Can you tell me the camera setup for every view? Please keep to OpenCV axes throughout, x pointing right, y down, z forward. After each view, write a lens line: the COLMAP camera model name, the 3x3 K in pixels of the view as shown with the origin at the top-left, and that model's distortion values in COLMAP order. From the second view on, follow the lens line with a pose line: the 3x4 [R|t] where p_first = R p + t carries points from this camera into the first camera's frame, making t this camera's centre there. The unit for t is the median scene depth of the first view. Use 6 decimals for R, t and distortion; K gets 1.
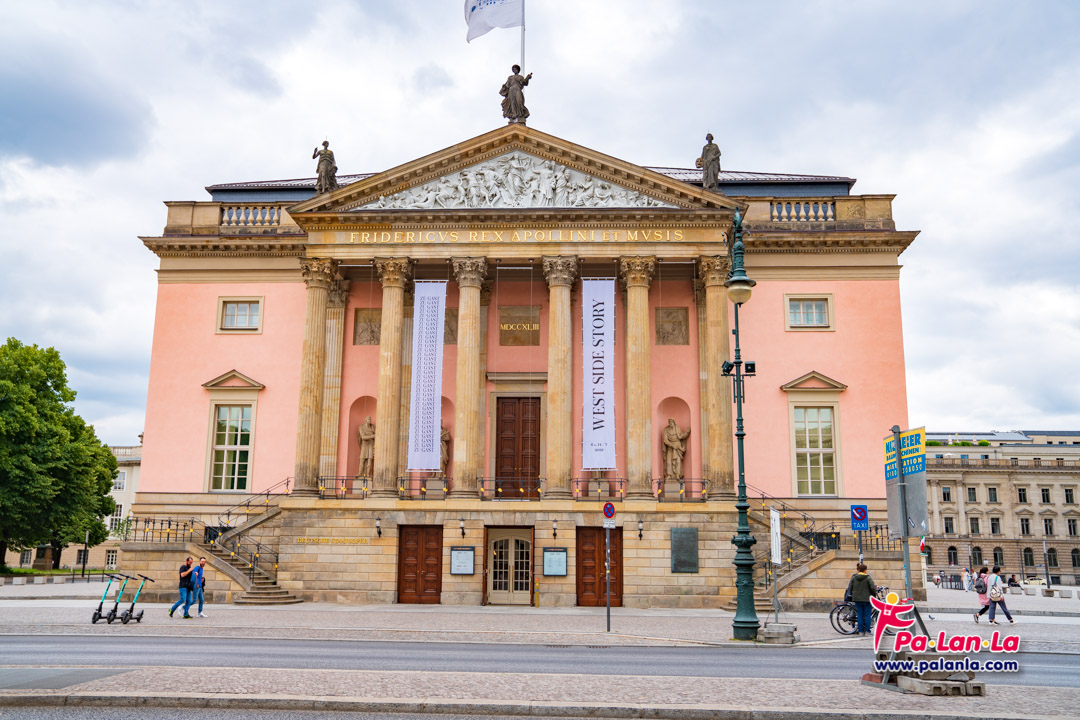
lens RADIAL K [[1001.2, 0, 536.7], [0, 1001.2, 350.3], [0, 0, 1]] dist [-0.045790, 0.182590]
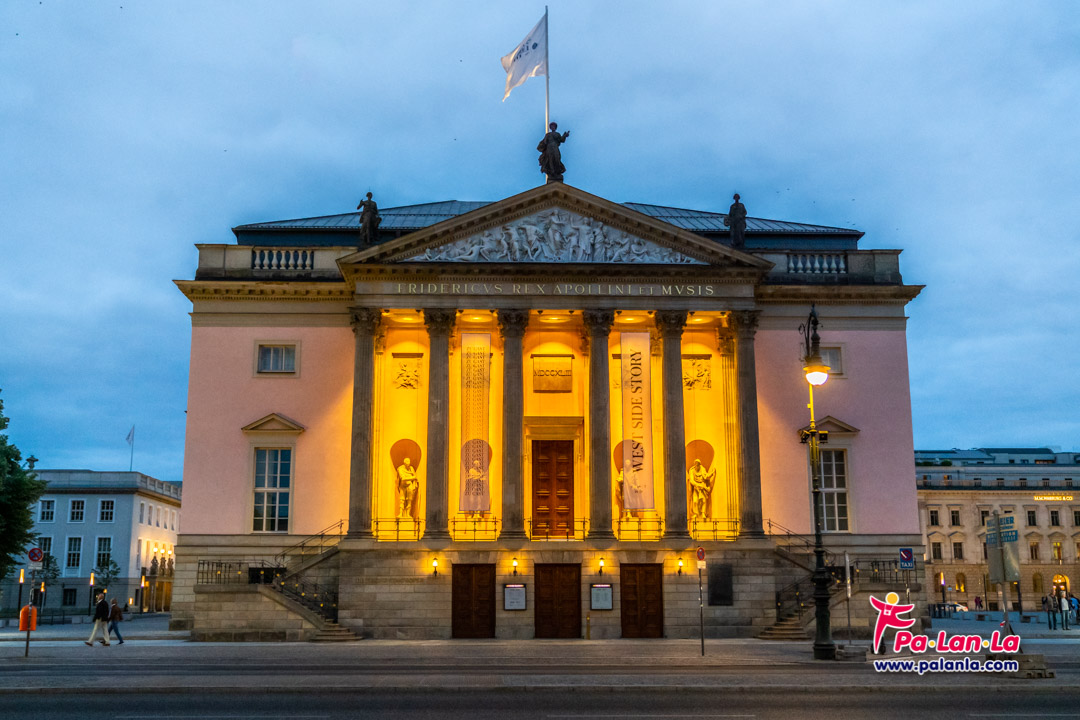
lens RADIAL K [[1157.4, 0, 540.0], [0, 1157.4, 360.0], [0, 0, 1]] dist [0.014821, 0.012374]
pose [[0.995672, 0.004750, 0.092820, -0.150553], [-0.005625, 0.999942, 0.009170, -0.049903], [-0.092771, -0.009652, 0.995641, -0.213413]]
